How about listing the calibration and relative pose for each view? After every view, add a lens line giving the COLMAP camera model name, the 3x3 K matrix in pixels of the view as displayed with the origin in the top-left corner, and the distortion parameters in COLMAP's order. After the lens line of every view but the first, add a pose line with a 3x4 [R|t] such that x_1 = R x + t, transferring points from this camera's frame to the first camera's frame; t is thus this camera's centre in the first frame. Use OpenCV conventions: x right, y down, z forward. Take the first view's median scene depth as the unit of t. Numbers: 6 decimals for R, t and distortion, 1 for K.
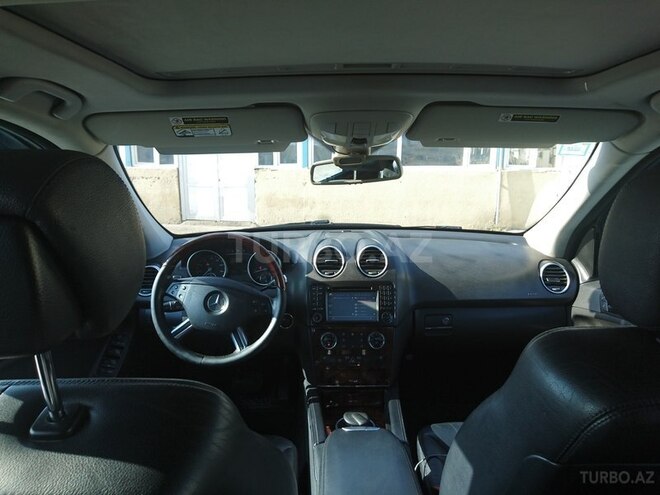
lens RADIAL K [[477.7, 0, 331.4], [0, 477.7, 247.5], [0, 0, 1]] dist [0.059424, -0.025089]
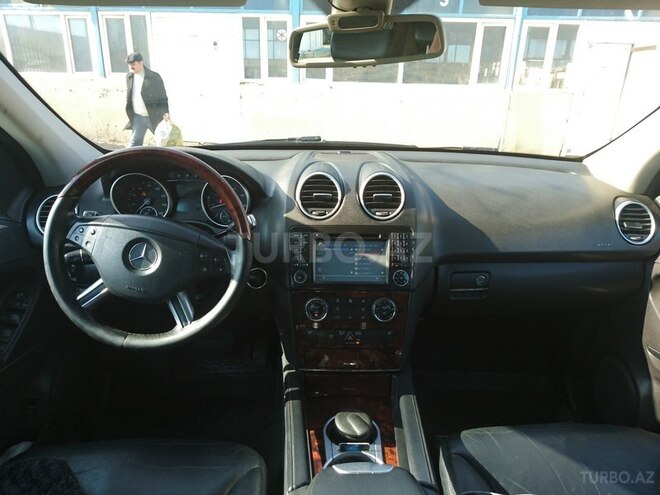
lens RADIAL K [[477.7, 0, 328.9], [0, 477.7, 243.4], [0, 0, 1]] dist [0.059424, -0.025089]
pose [[0.999760, 0.018391, 0.011903, 0.002968], [-0.019917, 0.989323, 0.144374, -0.000963], [-0.009121, -0.144576, 0.989452, 0.318603]]
